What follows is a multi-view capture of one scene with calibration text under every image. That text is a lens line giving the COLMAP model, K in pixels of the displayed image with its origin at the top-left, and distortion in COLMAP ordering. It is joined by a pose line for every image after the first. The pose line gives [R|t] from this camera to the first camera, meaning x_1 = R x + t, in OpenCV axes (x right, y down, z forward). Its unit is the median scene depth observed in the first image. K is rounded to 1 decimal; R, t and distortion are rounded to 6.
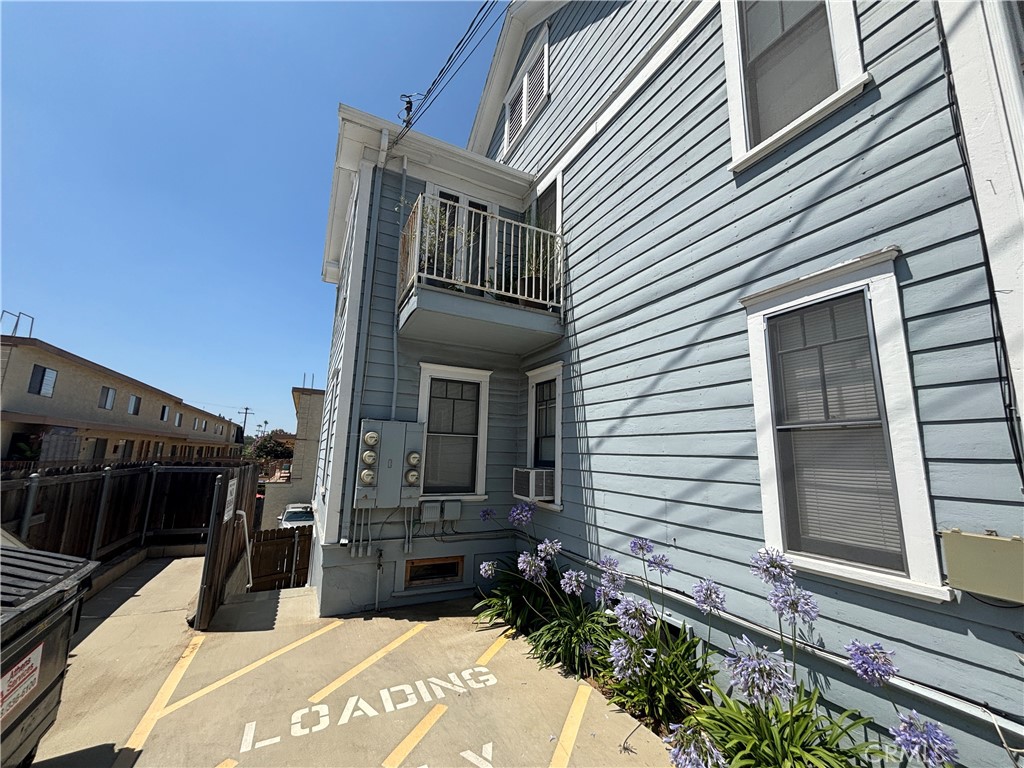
lens RADIAL K [[414.6, 0, 511.3], [0, 414.6, 379.7], [0, 0, 1]] dist [0.001141, 0.000468]
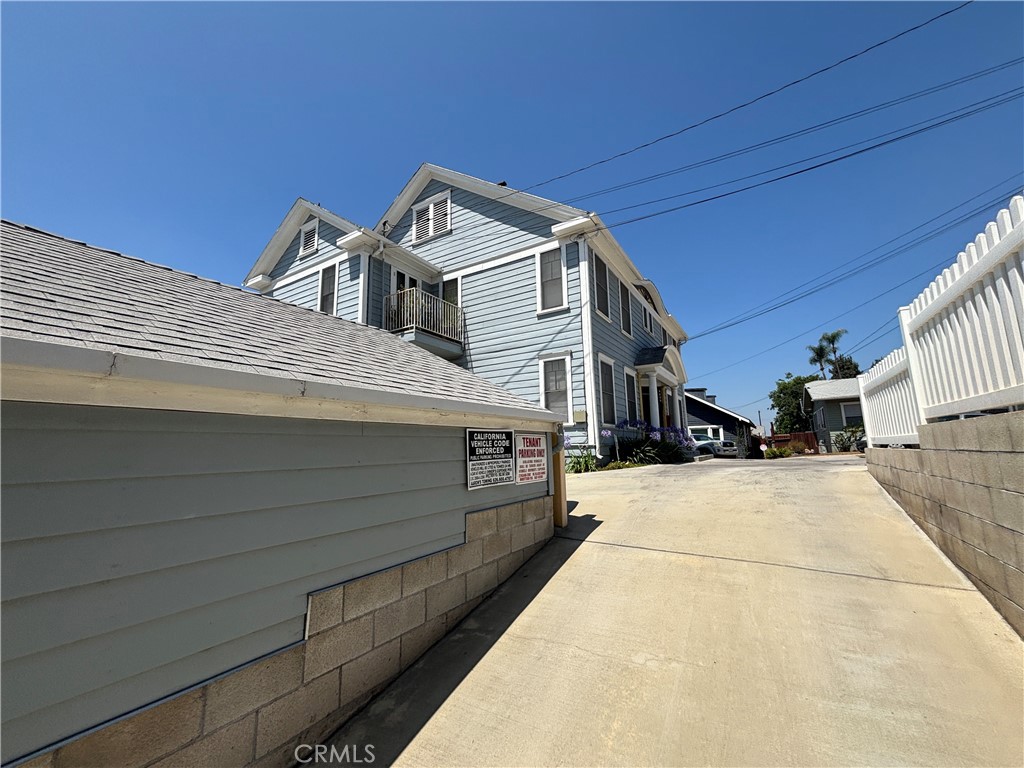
lens RADIAL K [[414.6, 0, 511.3], [0, 414.6, 379.7], [0, 0, 1]] dist [0.001141, 0.000468]
pose [[0.847661, 0.050129, 0.528164, -0.819685], [-0.057797, 0.998326, -0.001993, 0.016046], [-0.527380, -0.028837, 0.849140, -1.031289]]
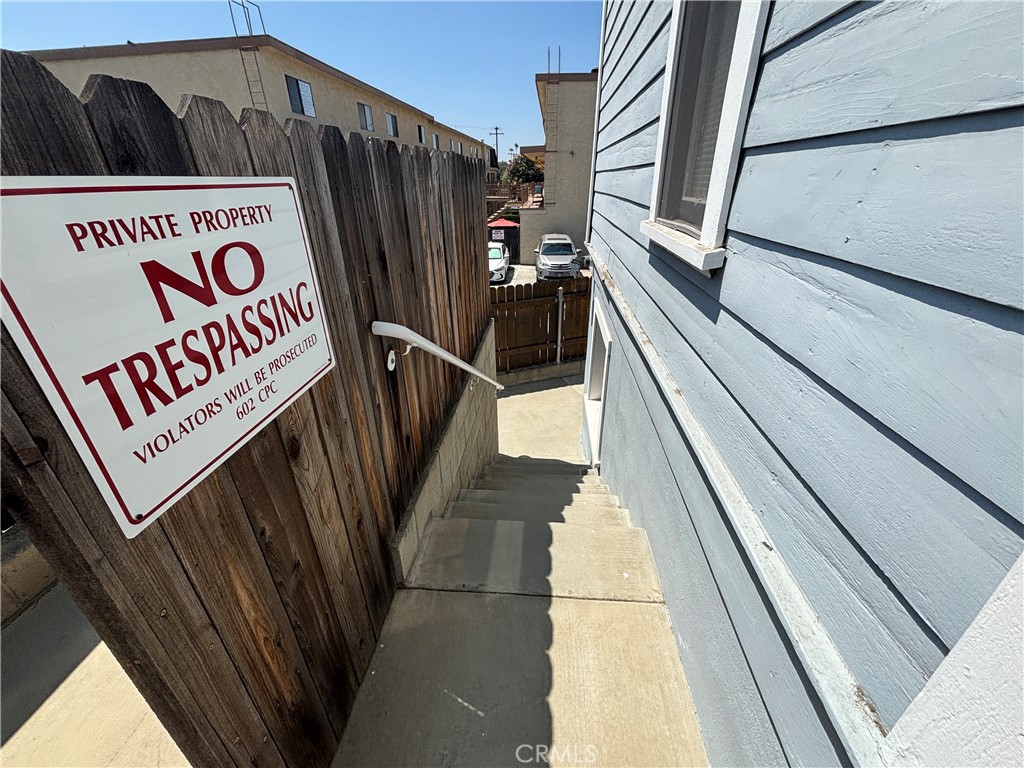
lens RADIAL K [[414.6, 0, 511.3], [0, 414.6, 379.7], [0, 0, 1]] dist [0.001141, 0.000468]
pose [[0.853026, 0.193375, -0.484719, -0.464226], [0.131746, 0.818935, 0.558560, 0.215785], [0.504965, -0.540326, 0.673096, 0.861197]]
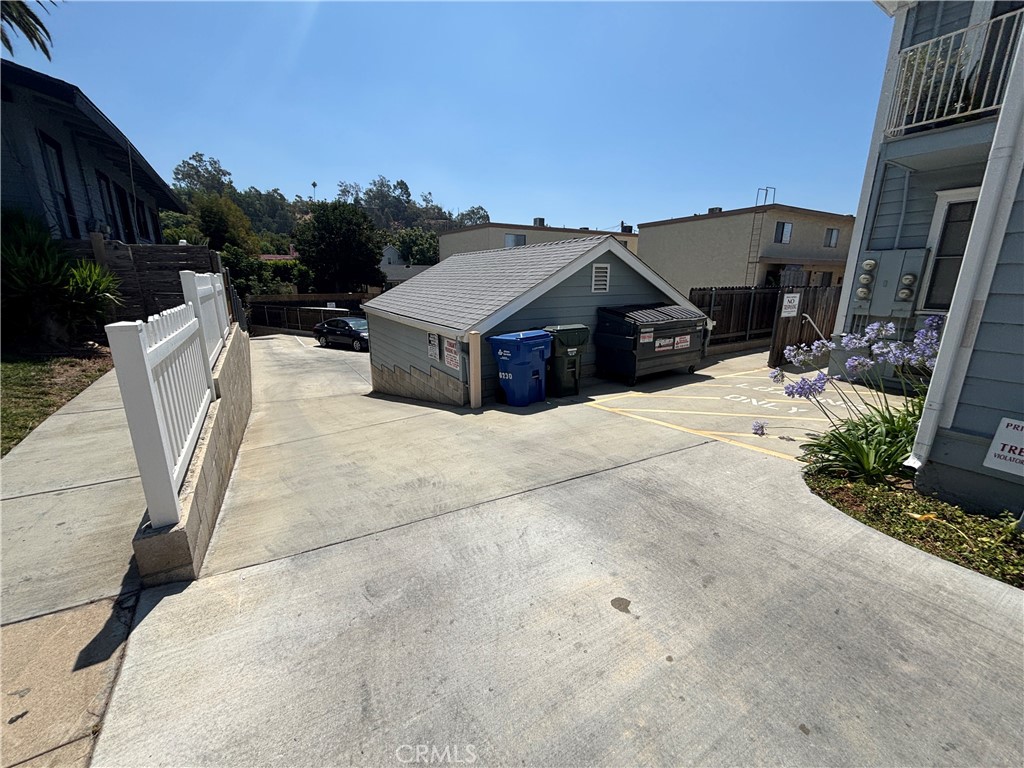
lens RADIAL K [[414.6, 0, 511.3], [0, 414.6, 379.7], [0, 0, 1]] dist [0.001141, 0.000468]
pose [[0.094498, 0.212812, -0.972513, 0.918332], [0.181719, 0.956784, 0.227028, -0.022307], [0.978799, -0.198178, 0.051742, -0.293495]]
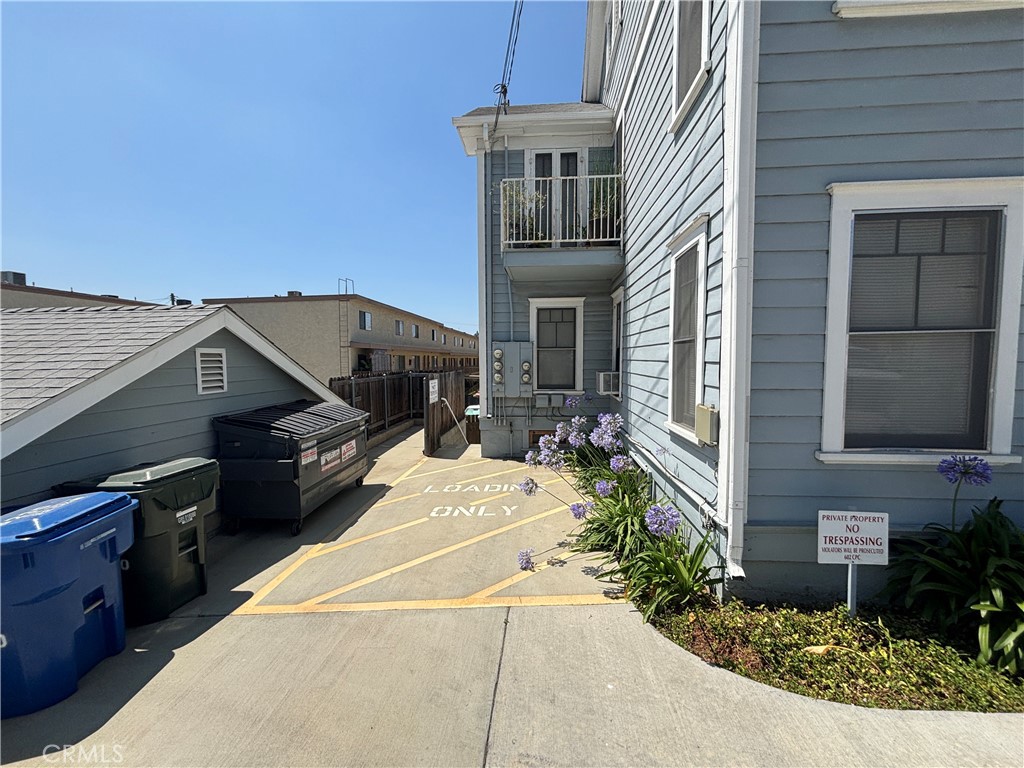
lens RADIAL K [[414.1, 0, 512.8], [0, 414.1, 382.3], [0, 0, 1]] dist [-0.000534, 0.000459]
pose [[0.860572, -0.001176, -0.509327, 0.466156], [0.119120, 0.972728, 0.199022, -0.052014], [0.495203, -0.231944, 0.837243, -0.268968]]
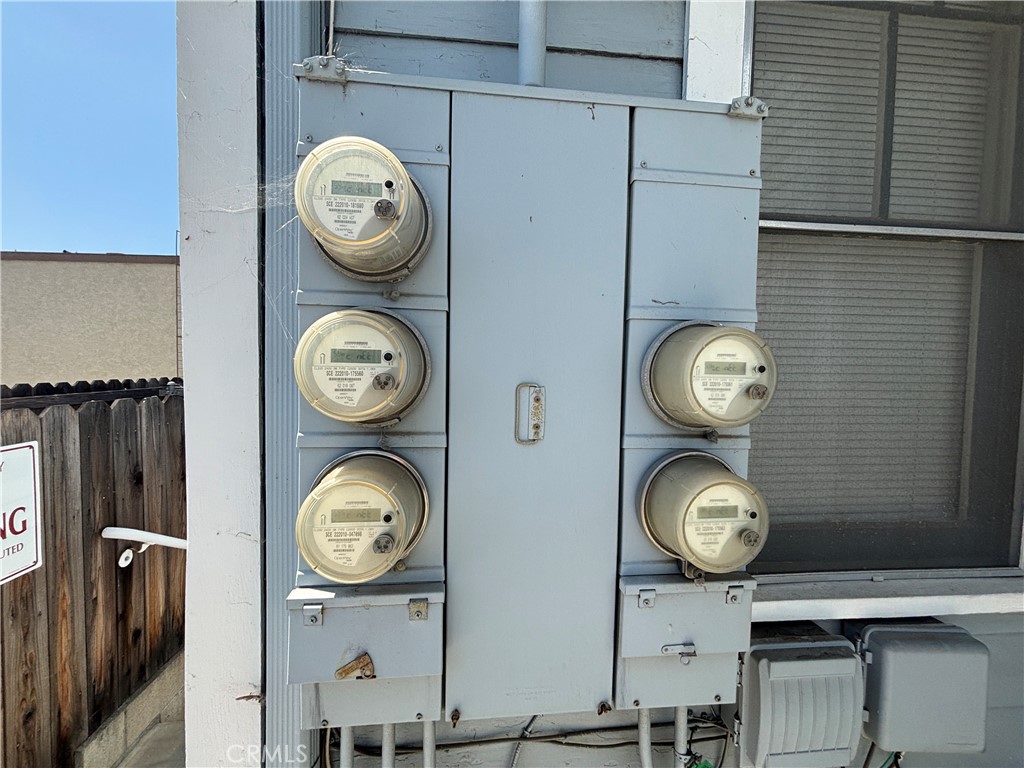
lens RADIAL K [[414.1, 0, 512.8], [0, 414.1, 382.3], [0, 0, 1]] dist [-0.000534, 0.000459]
pose [[0.932047, 0.003979, -0.362316, -0.239527], [0.073564, 0.977036, 0.199971, 0.159763], [0.354791, -0.213036, 0.910351, 0.845517]]
